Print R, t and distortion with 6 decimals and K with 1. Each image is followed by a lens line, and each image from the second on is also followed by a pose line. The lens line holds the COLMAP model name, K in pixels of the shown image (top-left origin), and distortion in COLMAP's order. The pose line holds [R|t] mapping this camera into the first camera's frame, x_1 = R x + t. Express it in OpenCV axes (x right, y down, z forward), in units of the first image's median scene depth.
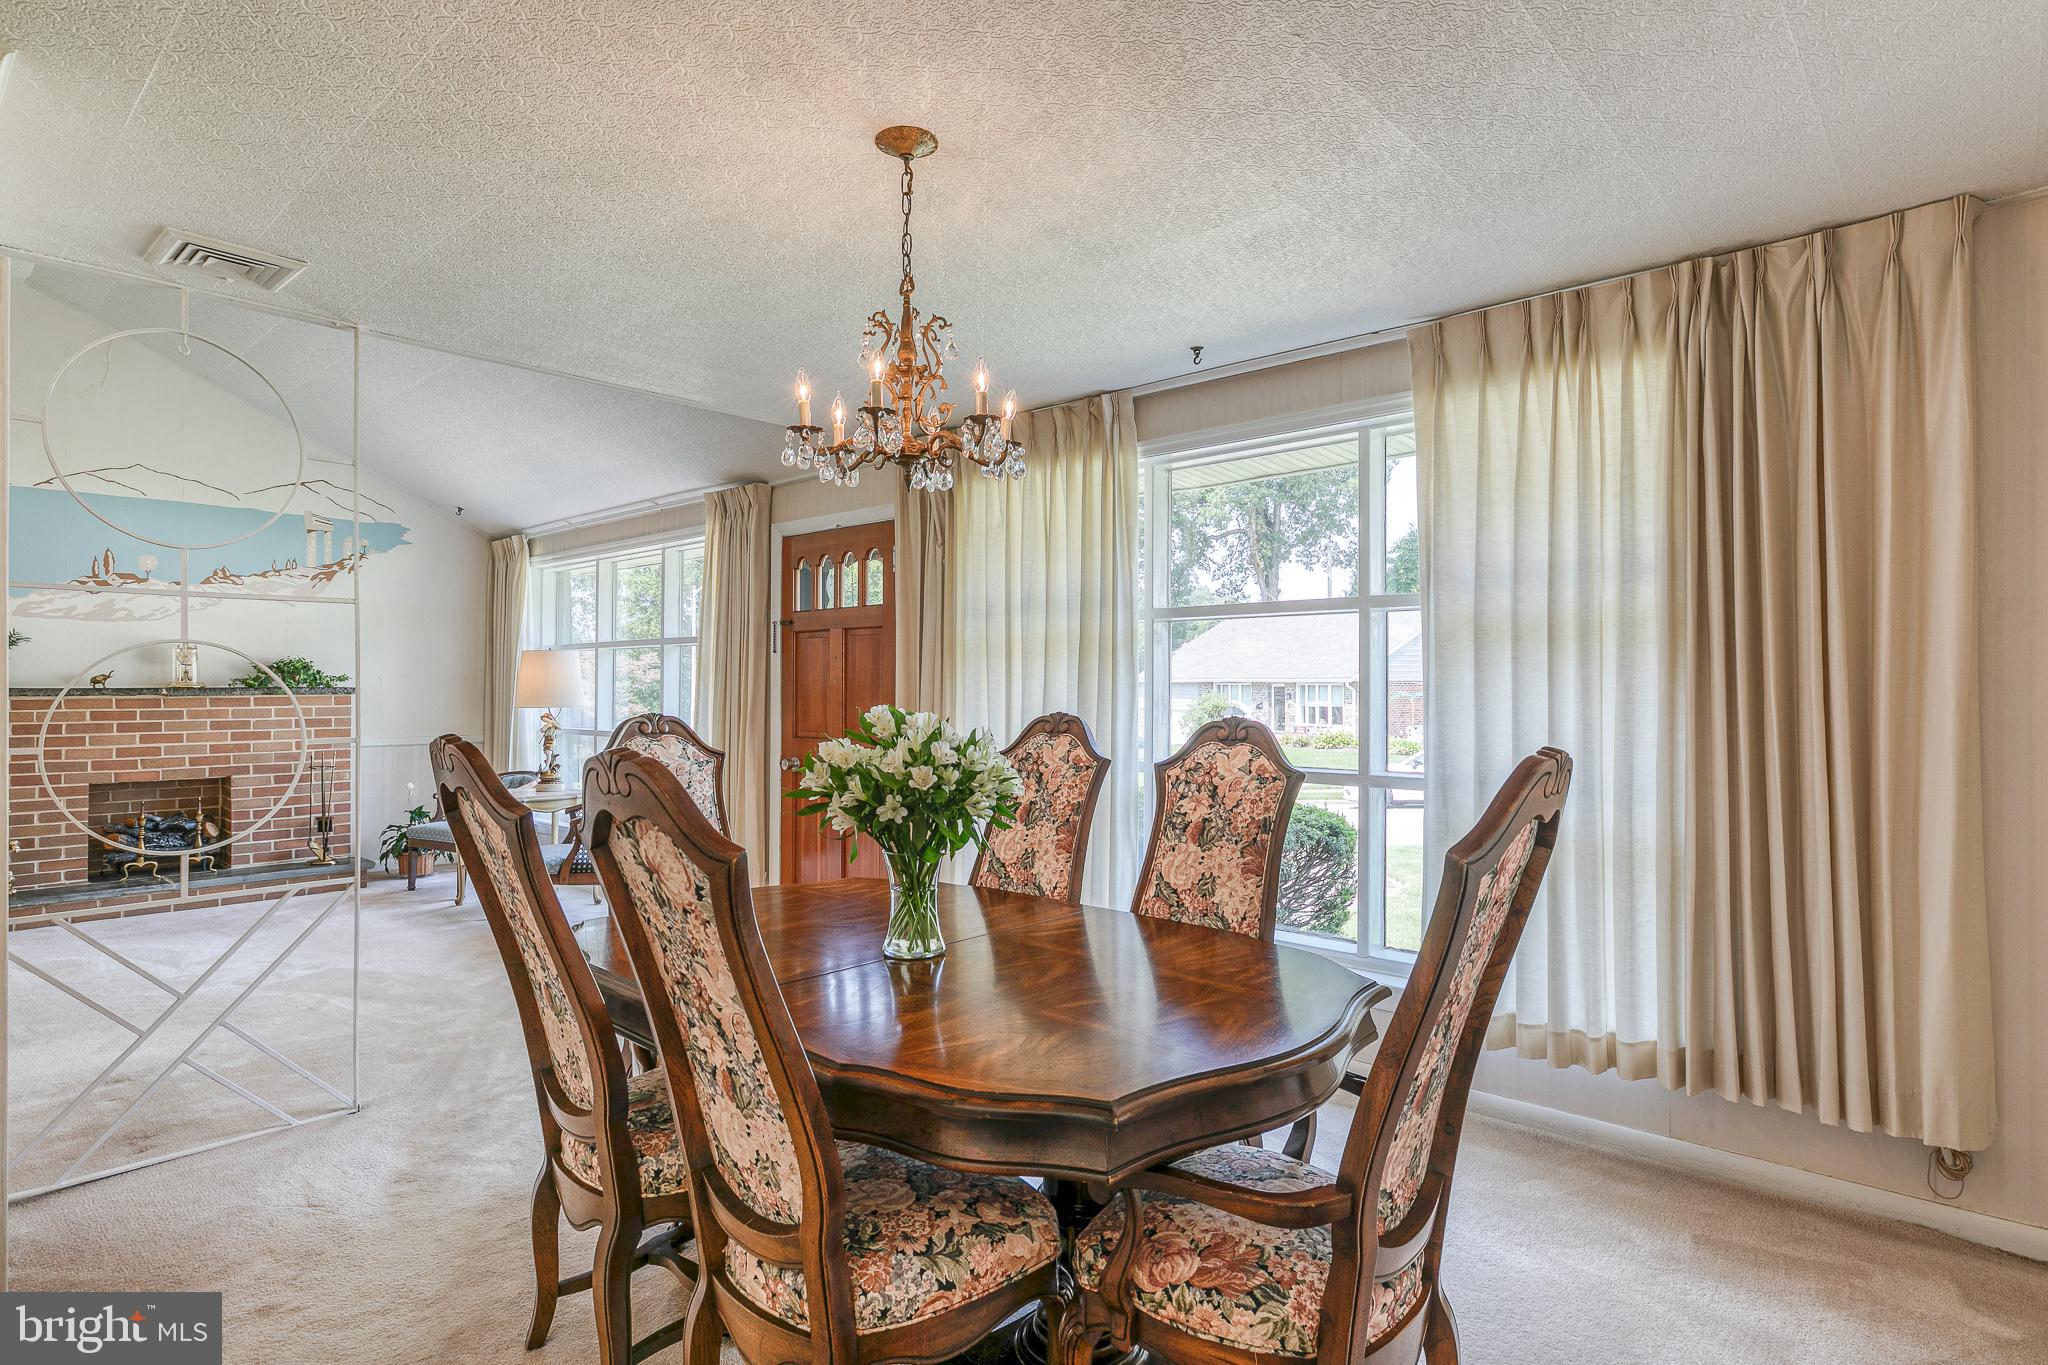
lens RADIAL K [[1086.1, 0, 1023.1], [0, 1086.1, 678.0], [0, 0, 1]] dist [0.004157, 0.001193]
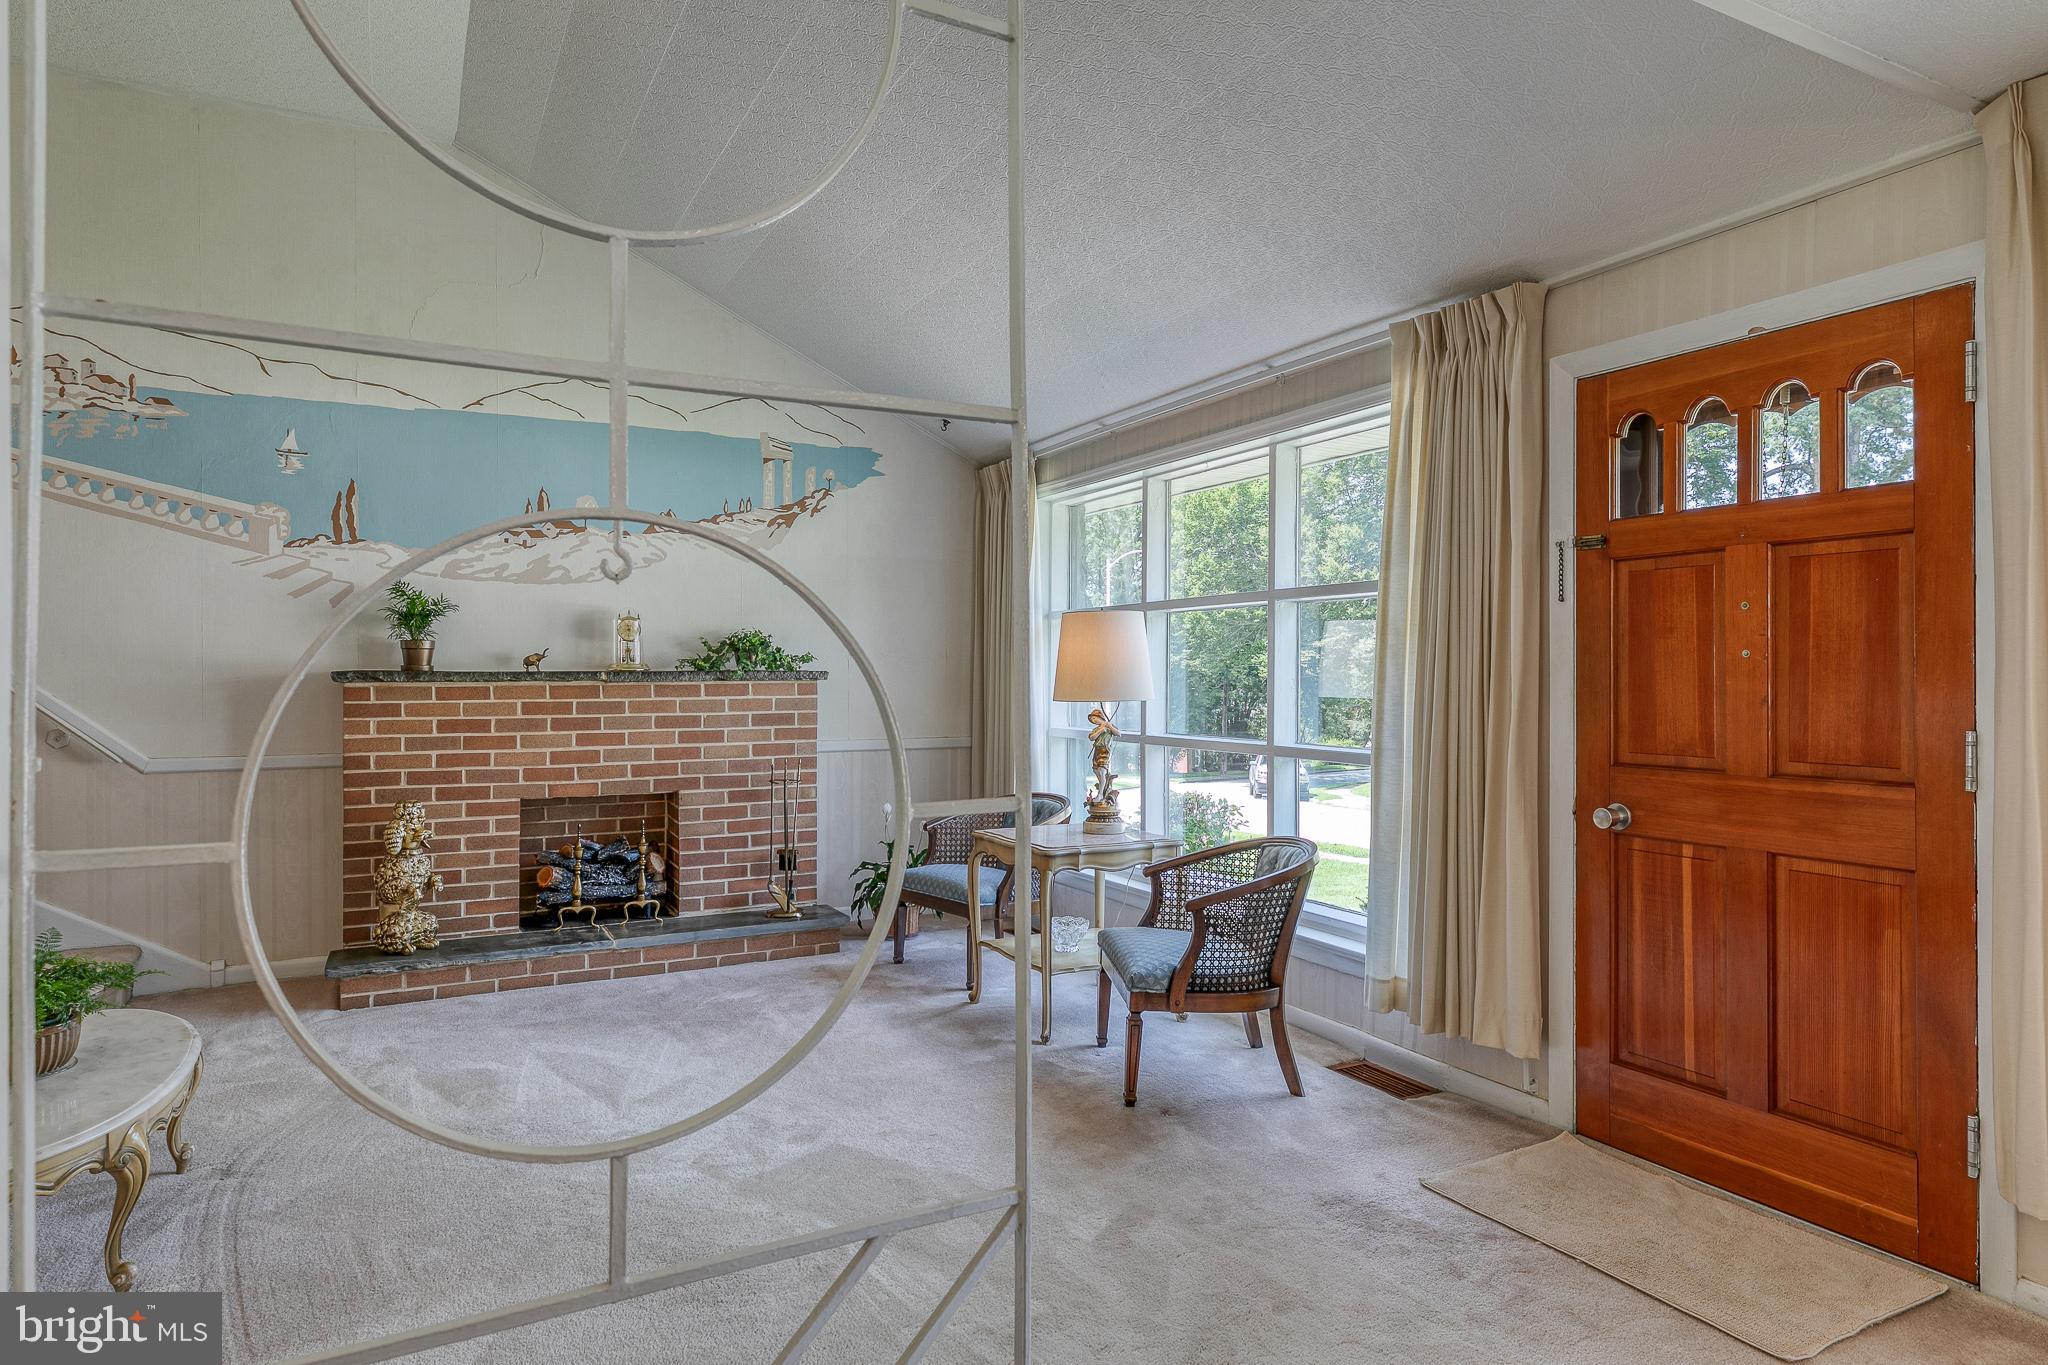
lens RADIAL K [[1178.9, 0, 1020.2], [0, 1178.9, 657.9], [0, 0, 1]] dist [0.008934, -0.000385]
pose [[0.944048, -0.004707, -0.329773, -0.257572], [0.002936, 0.999978, -0.005868, 0.005622], [0.329794, 0.004572, 0.944042, 0.337885]]
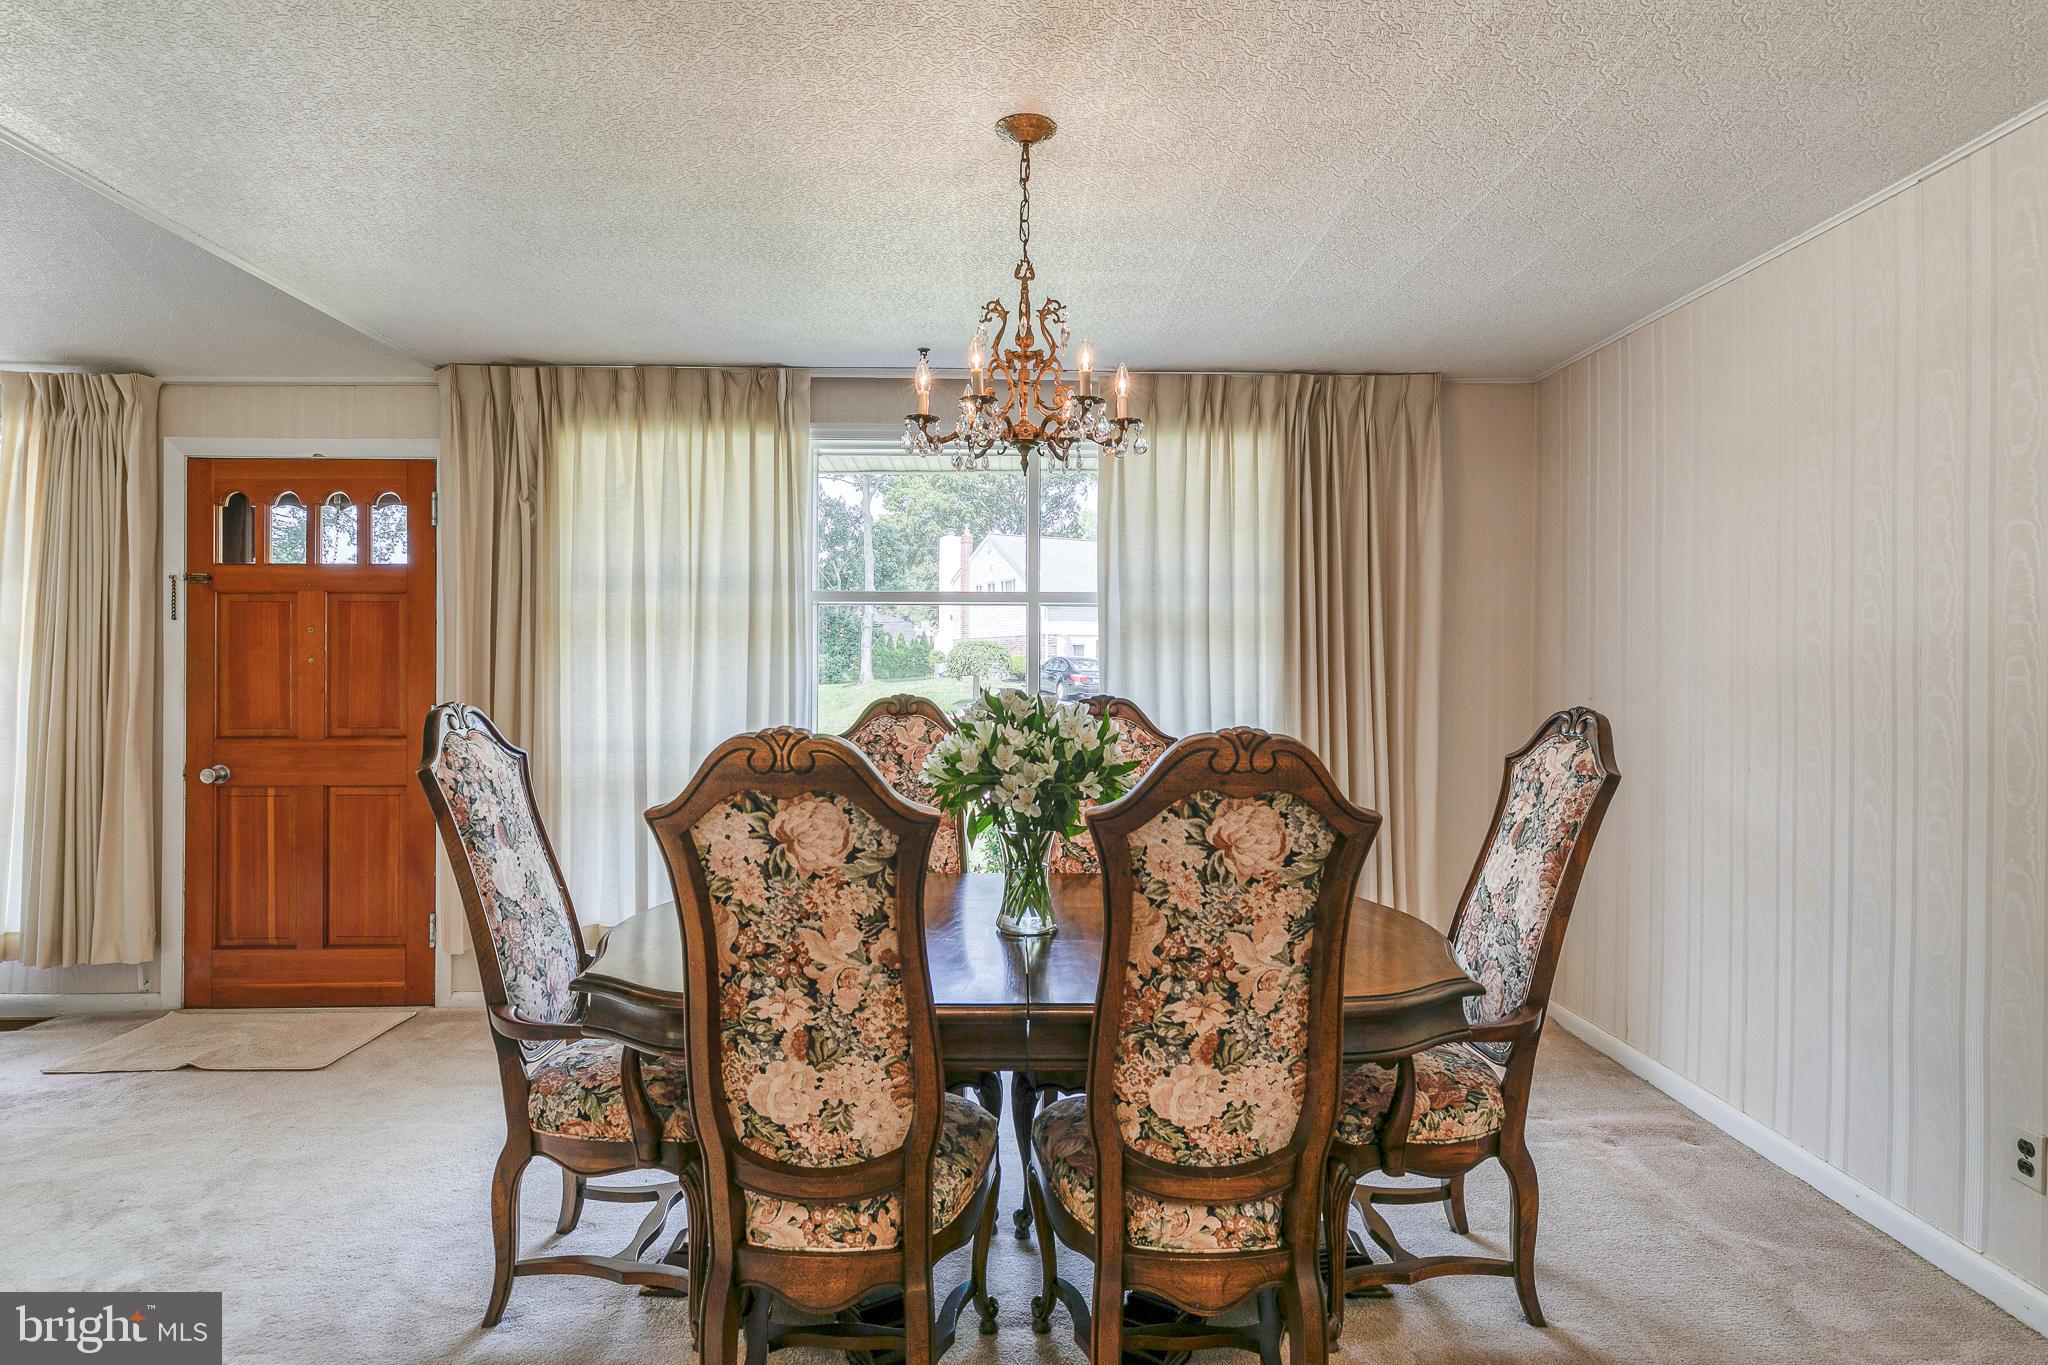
lens RADIAL K [[1086.1, 0, 1023.1], [0, 1086.1, 678.0], [0, 0, 1]] dist [0.004157, 0.001193]
pose [[0.719510, -0.004235, 0.694469, -0.289866], [-0.007433, 0.999877, 0.013797, 0.000483], [-0.694442, -0.015089, 0.719390, 0.096174]]
